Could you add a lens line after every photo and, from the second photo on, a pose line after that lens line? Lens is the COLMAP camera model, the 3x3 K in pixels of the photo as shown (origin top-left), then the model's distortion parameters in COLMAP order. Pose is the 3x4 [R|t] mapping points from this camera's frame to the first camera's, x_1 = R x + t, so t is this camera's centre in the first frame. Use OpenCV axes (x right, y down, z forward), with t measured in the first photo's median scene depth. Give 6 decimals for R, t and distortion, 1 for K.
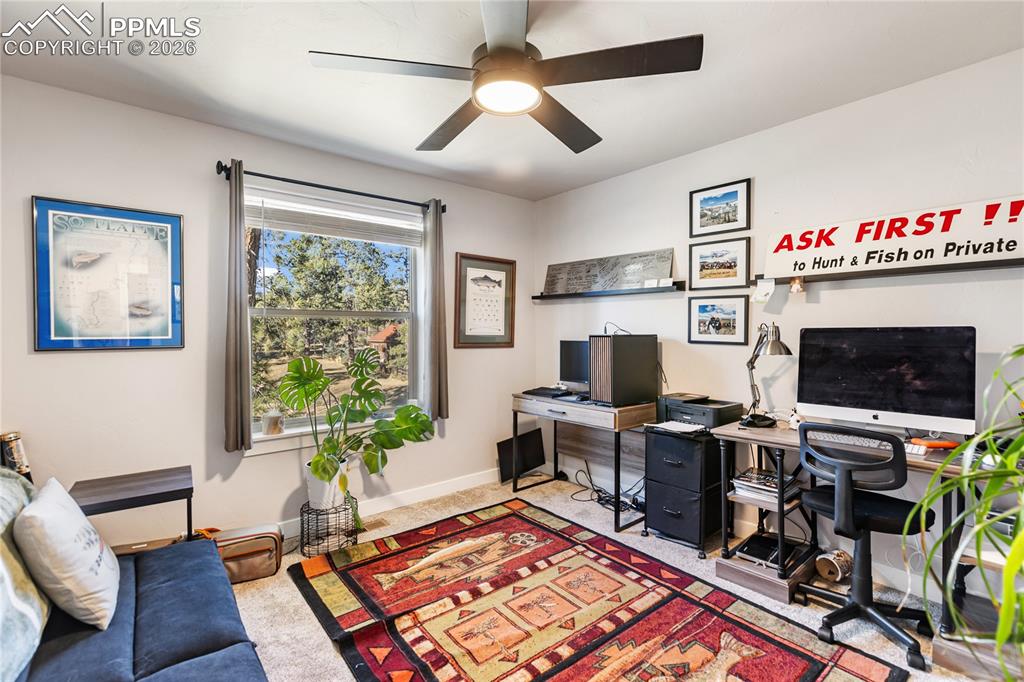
lens RADIAL K [[483.7, 0, 495.0], [0, 483.7, 339.6], [0, 0, 1]] dist [0.000082, -0.000370]
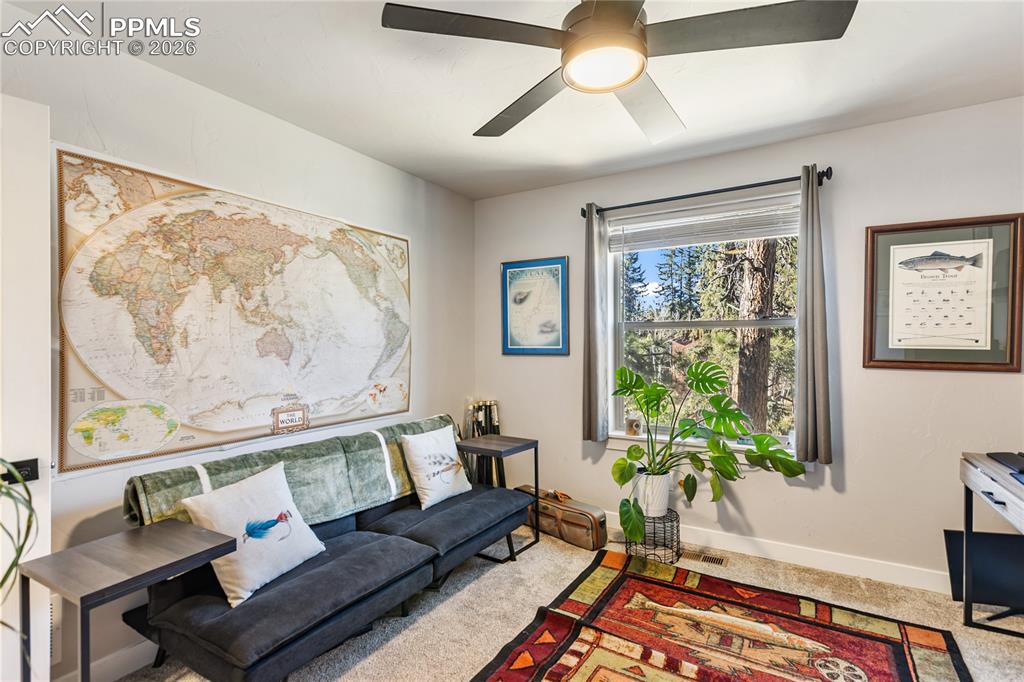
lens RADIAL K [[483.7, 0, 495.0], [0, 483.7, 339.6], [0, 0, 1]] dist [0.000082, -0.000370]
pose [[0.302902, 0.001040, -0.953021, 0.544136], [-0.009924, 0.999949, -0.002063, -0.020138], [0.952970, 0.010082, 0.302897, 0.383877]]
